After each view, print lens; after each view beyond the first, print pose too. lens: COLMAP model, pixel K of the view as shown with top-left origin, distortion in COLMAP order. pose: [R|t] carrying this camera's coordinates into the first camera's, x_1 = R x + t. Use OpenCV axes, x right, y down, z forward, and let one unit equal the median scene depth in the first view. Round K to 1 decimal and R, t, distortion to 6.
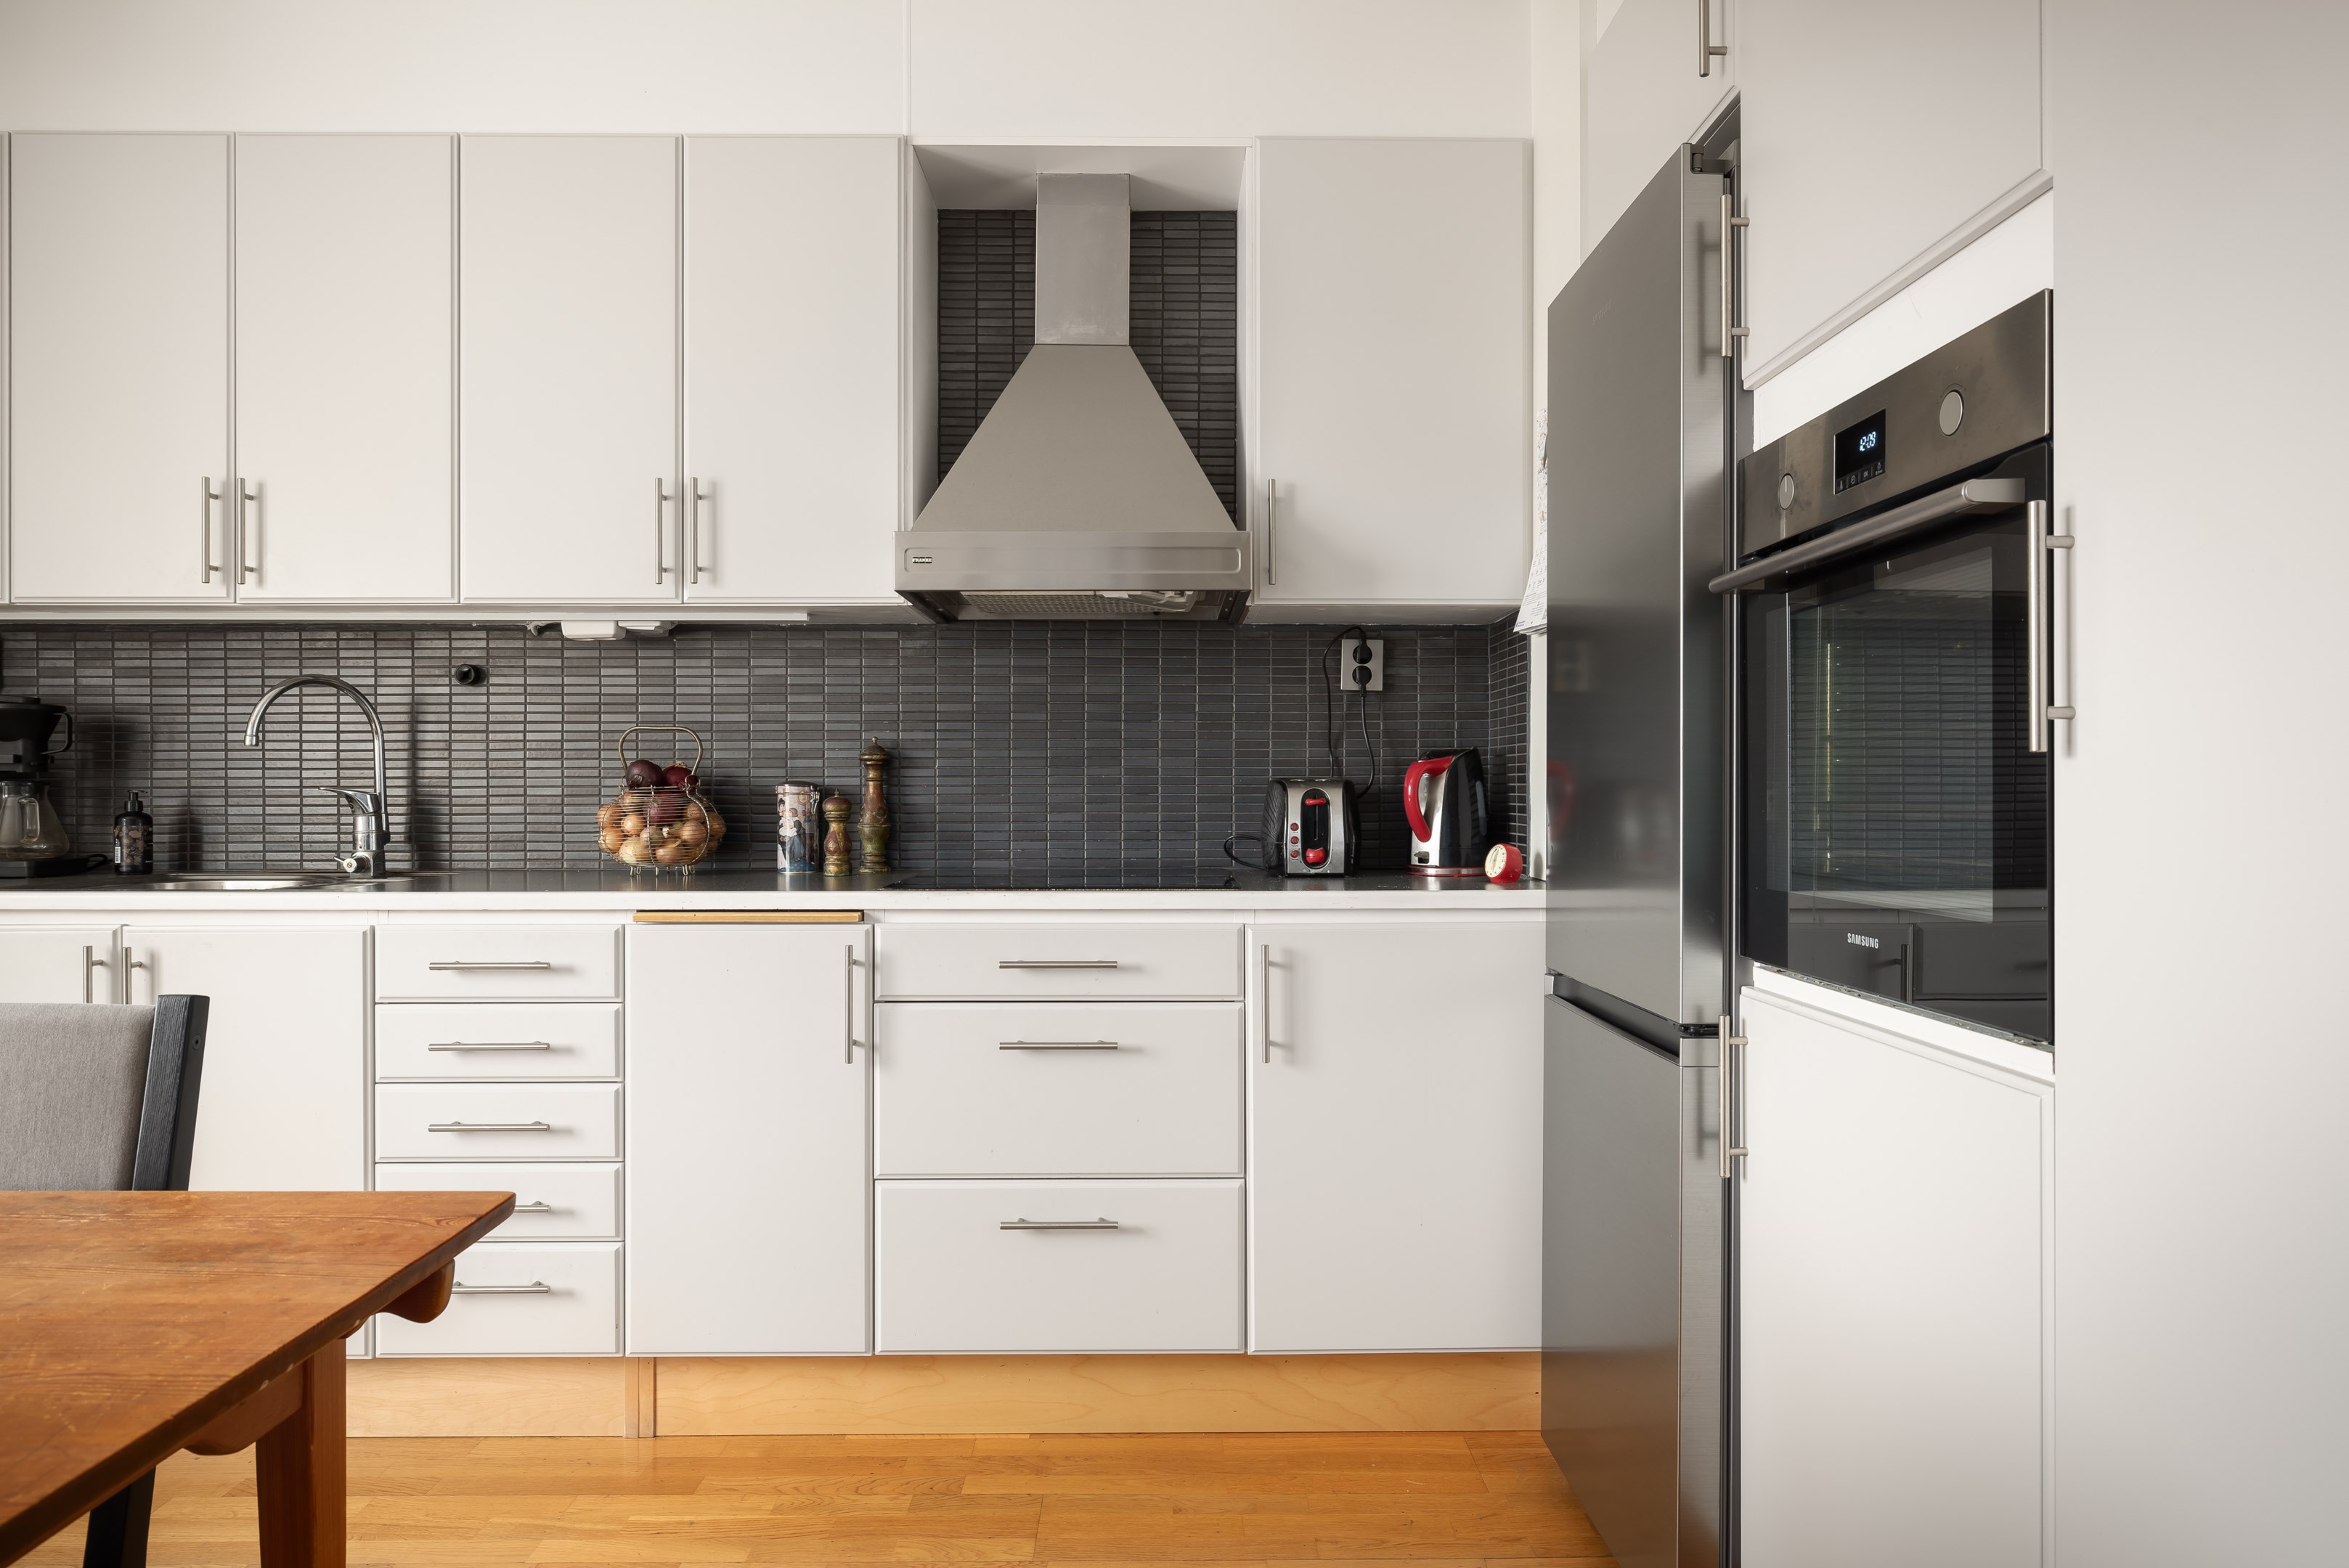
lens RADIAL K [[1452.8, 0, 1174.5], [0, 1452.8, 784.0], [0, 0, 1]] dist [-0.003809, -0.000118]
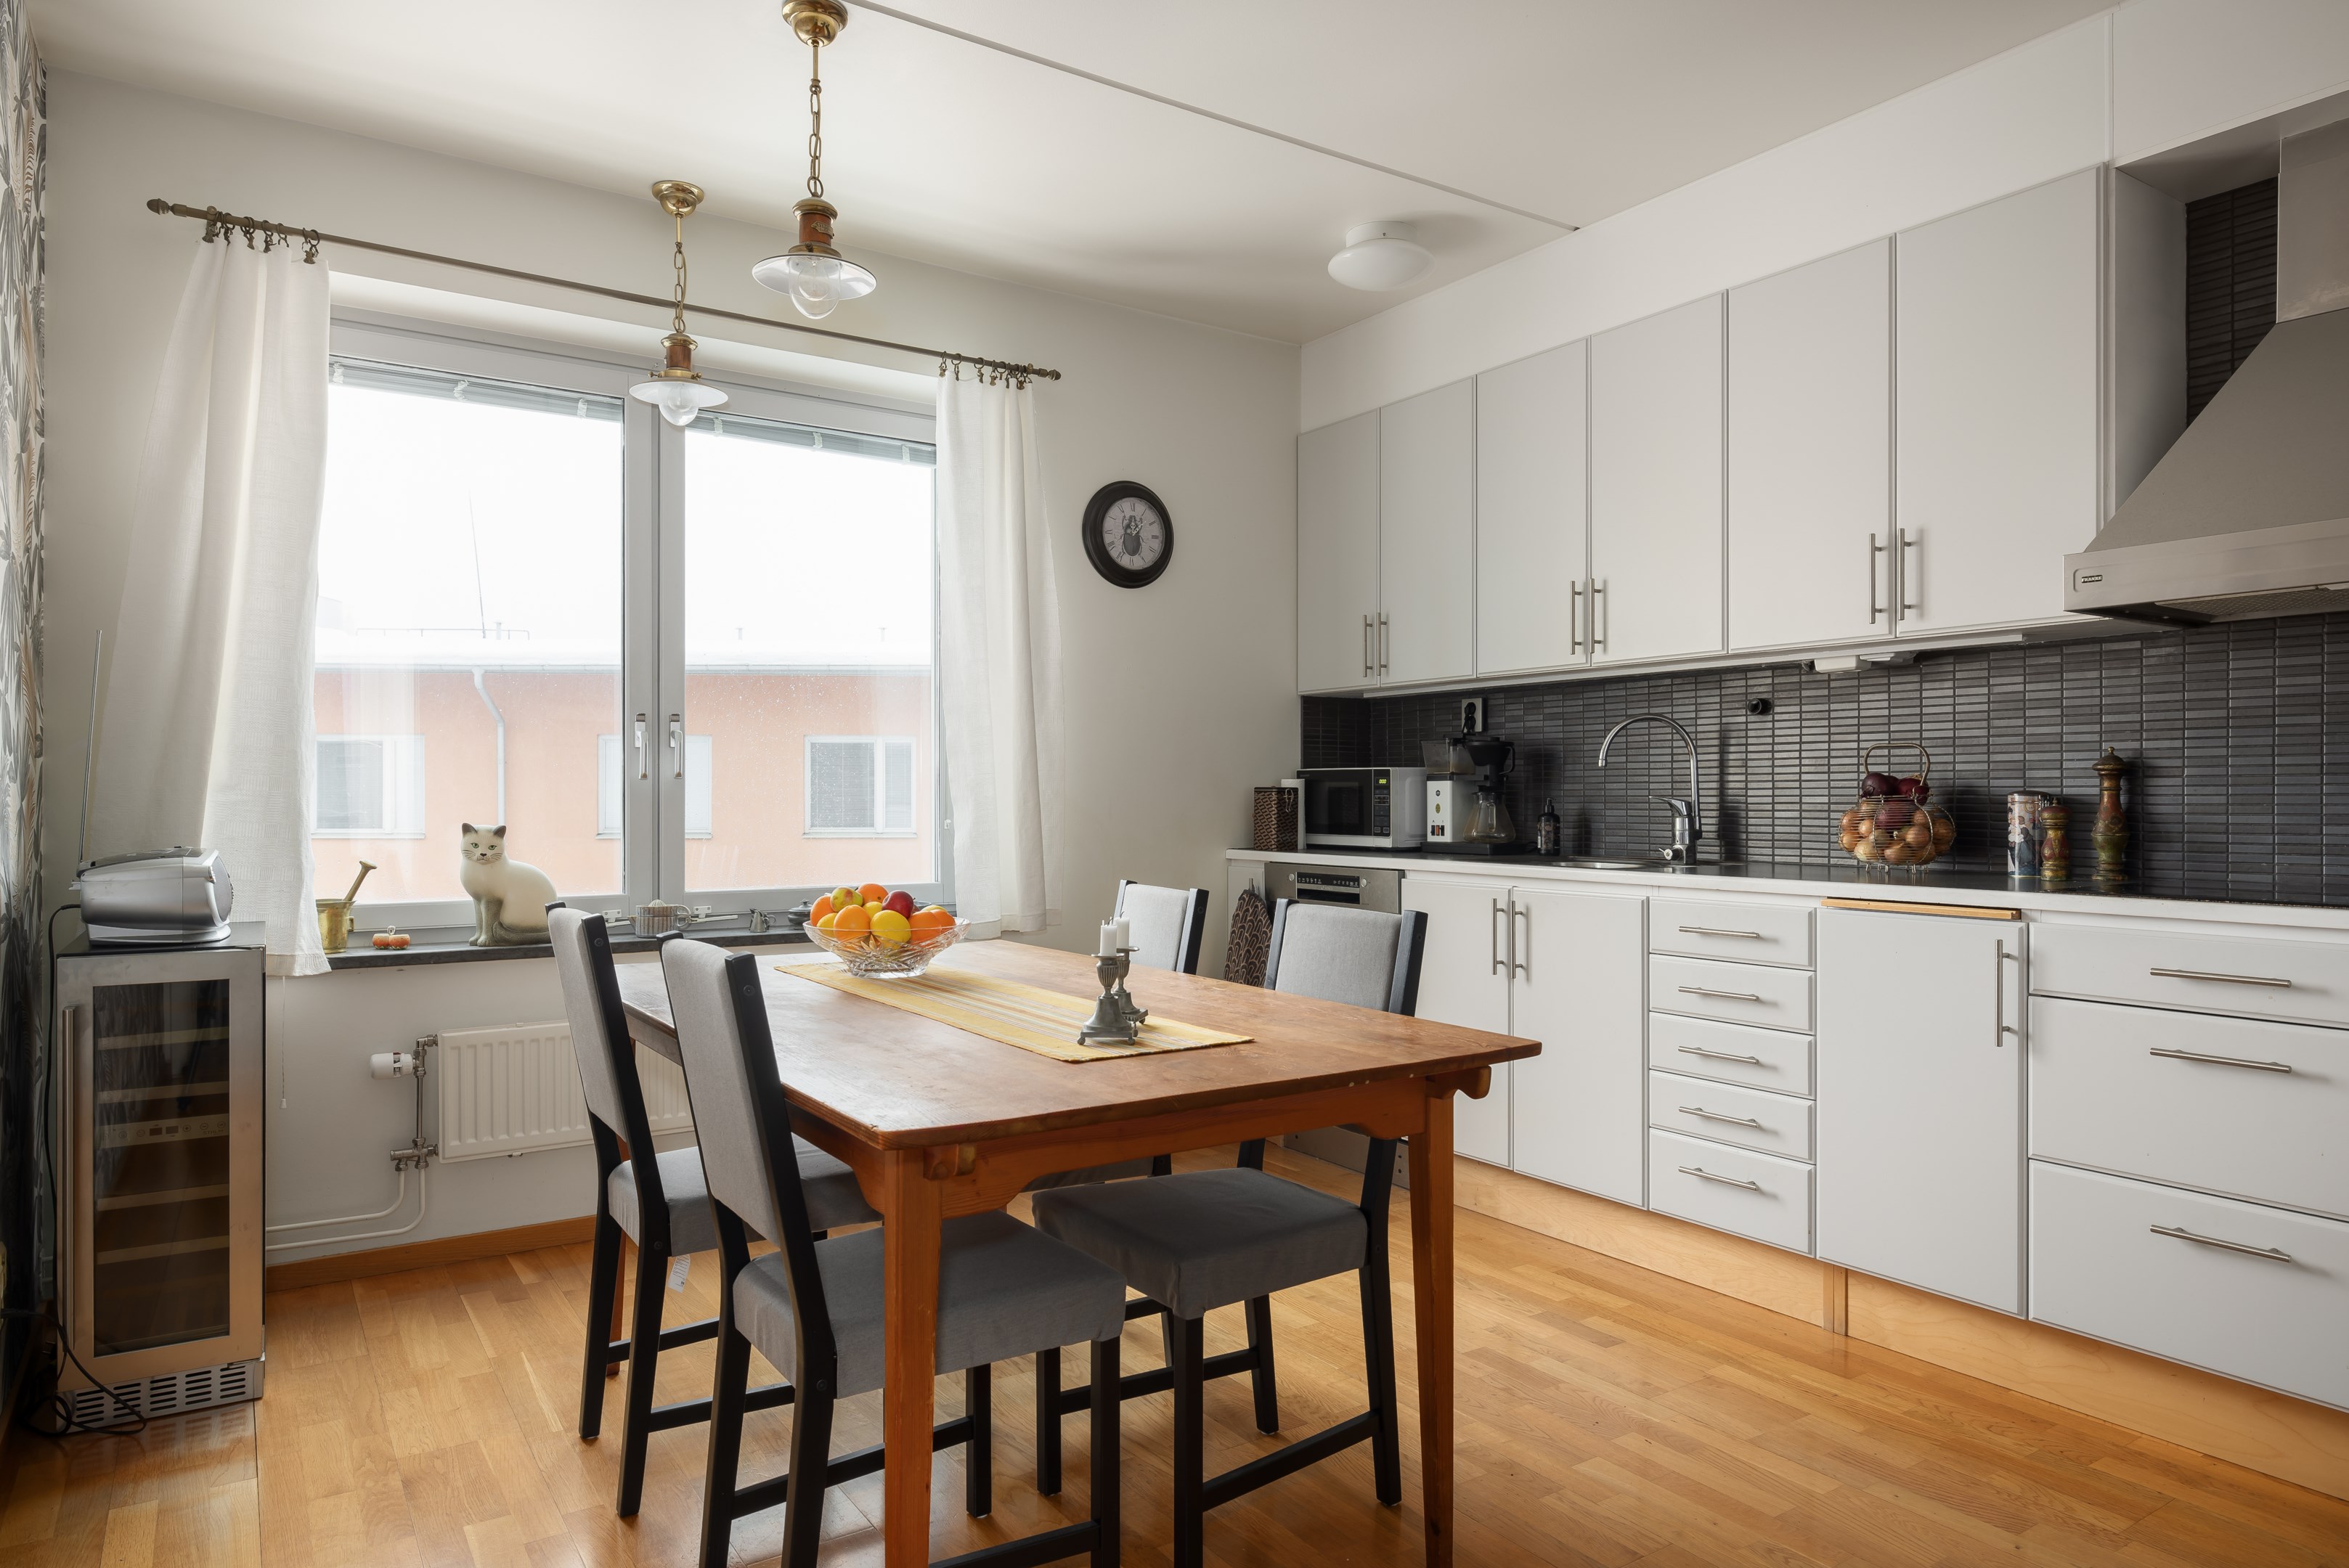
lens RADIAL K [[1415.6, 0, 1174.7], [0, 1415.6, 797.0], [0, 0, 1]] dist [-0.000462, 0.000307]
pose [[0.544076, 0.001233, -0.839035, 0.273037], [0.001057, 0.999997, 0.002155, -0.000294], [0.839035, -0.002059, 0.544073, -0.089630]]
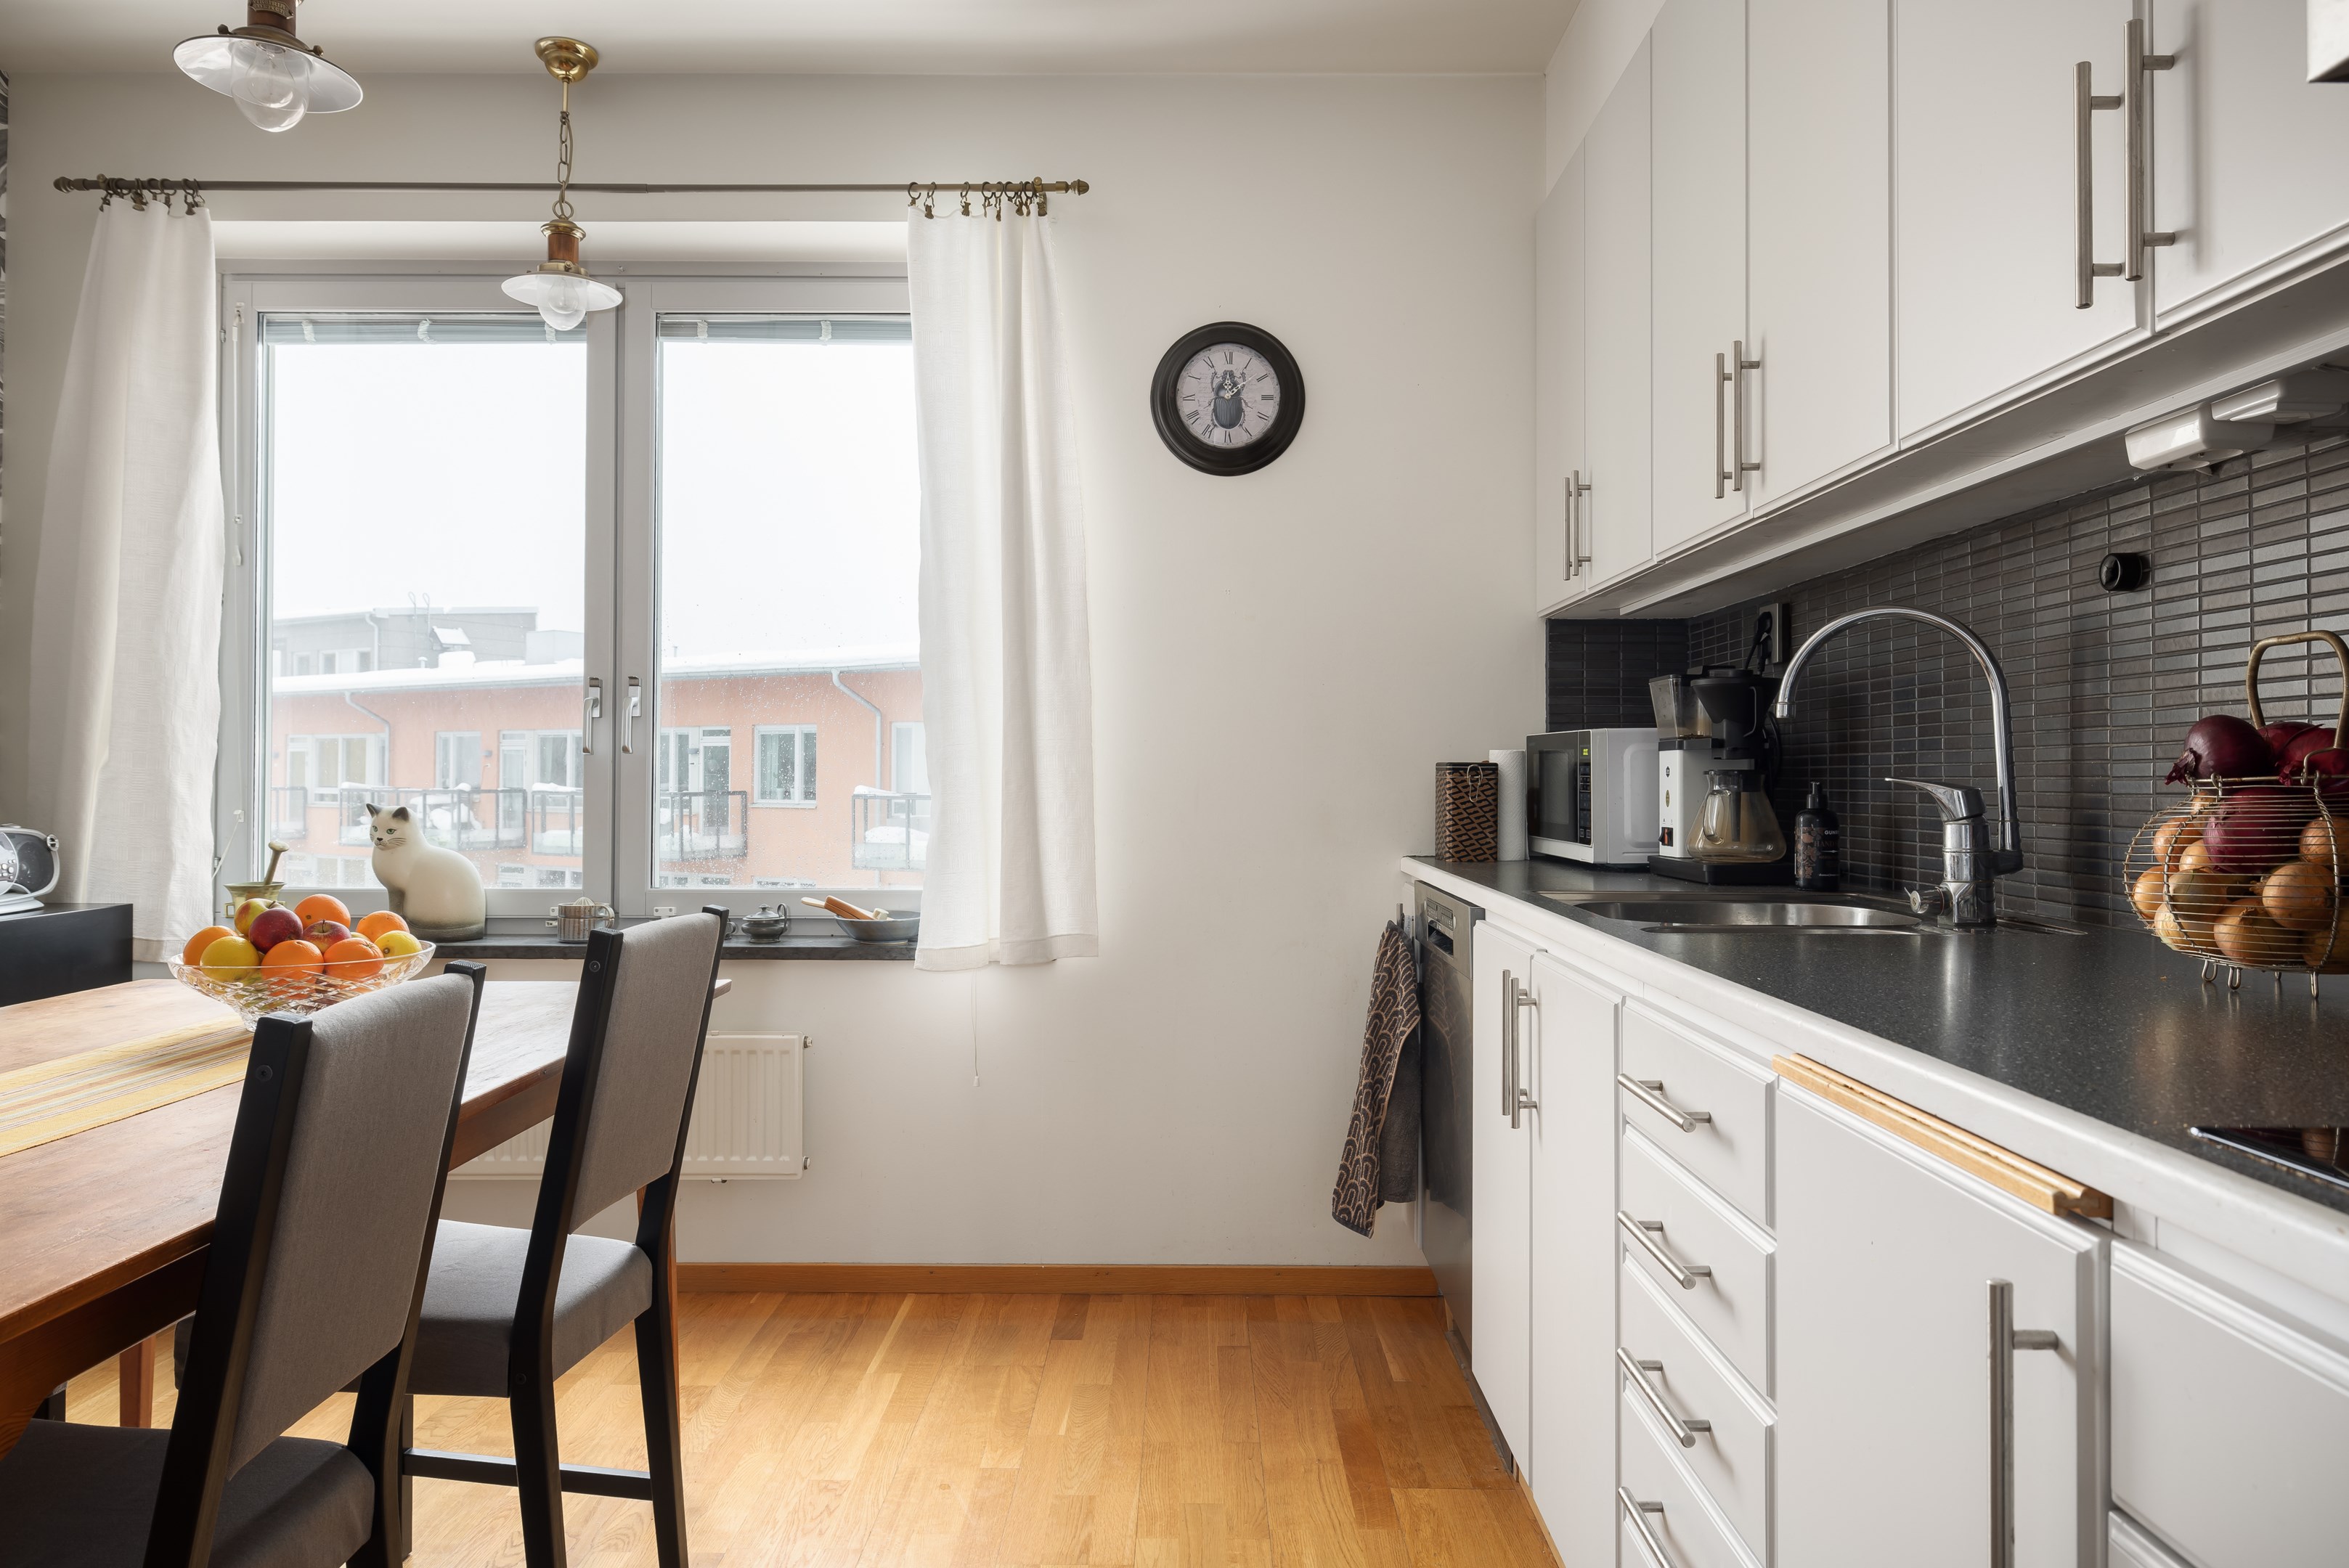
lens RADIAL K [[1498.7, 0, 1171.7], [0, 1498.7, 770.8], [0, 0, 1]] dist [0.003516, 0.000923]
pose [[-0.019353, -0.002813, -0.999809, 0.086475], [-0.000566, 0.999996, -0.002802, 0.001172], [0.999813, 0.000512, -0.019355, 0.675780]]
